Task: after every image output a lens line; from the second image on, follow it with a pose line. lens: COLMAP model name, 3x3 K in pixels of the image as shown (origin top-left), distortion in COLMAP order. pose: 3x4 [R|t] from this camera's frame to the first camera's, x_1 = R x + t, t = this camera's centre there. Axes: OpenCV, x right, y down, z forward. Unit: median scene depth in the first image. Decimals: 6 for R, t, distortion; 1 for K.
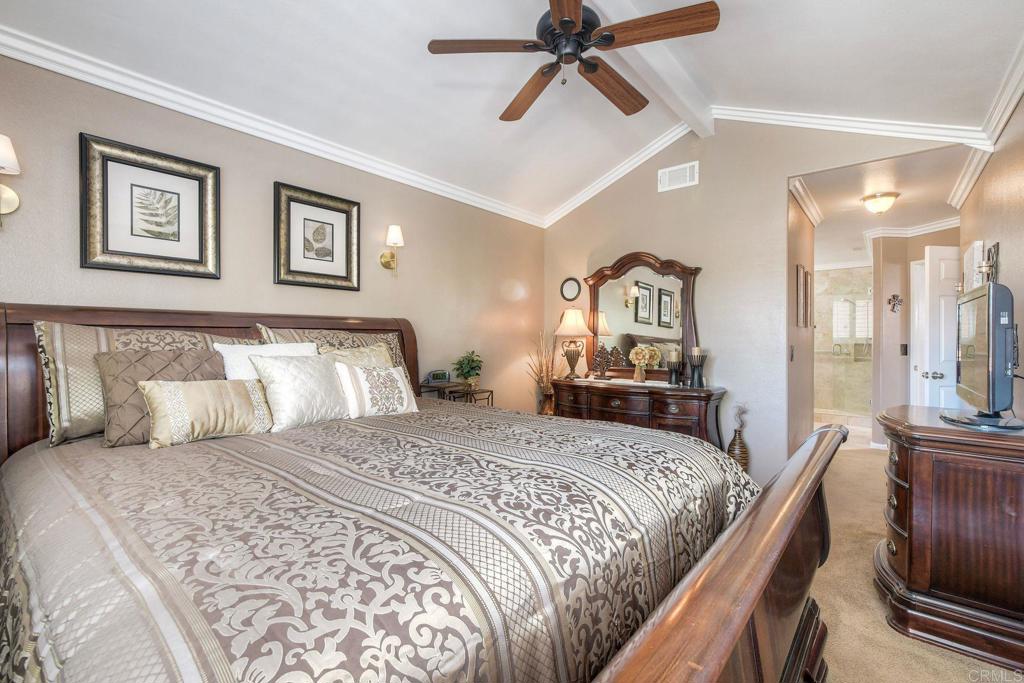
lens RADIAL K [[462.9, 0, 510.7], [0, 462.9, 341.7], [0, 0, 1]] dist [0.005690, 0.000121]
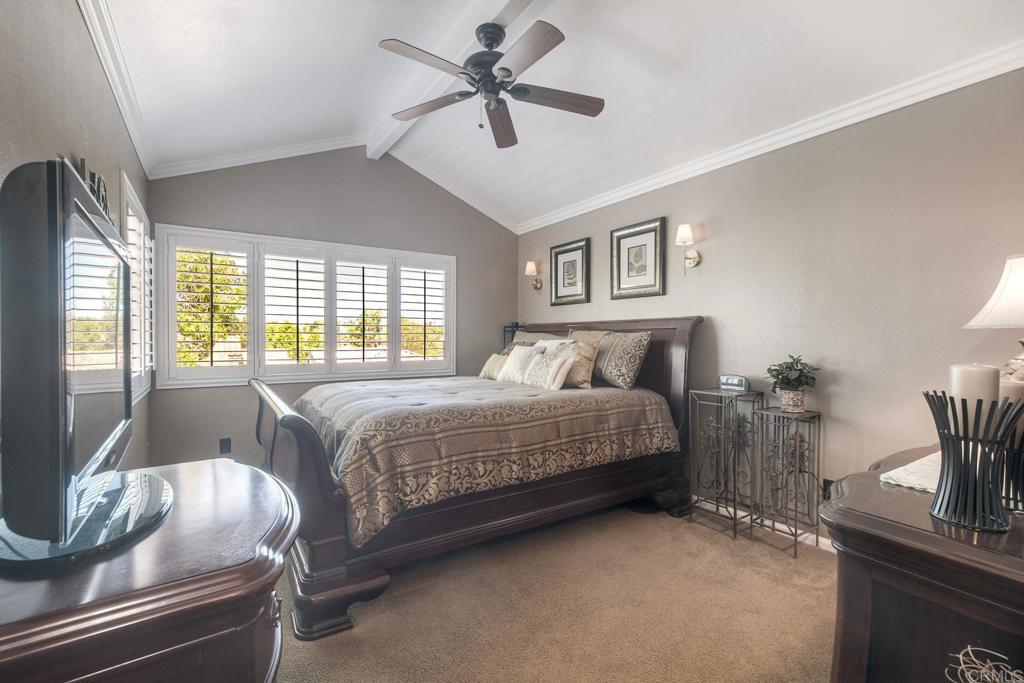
lens RADIAL K [[462.9, 0, 513.8], [0, 462.9, 341.1], [0, 0, 1]] dist [0.005690, 0.000121]
pose [[-0.301877, 0.008727, -0.953307, 0.941868], [-0.007182, 0.999909, 0.011428, -0.006265], [0.953320, 0.010297, -0.301787, 1.081655]]
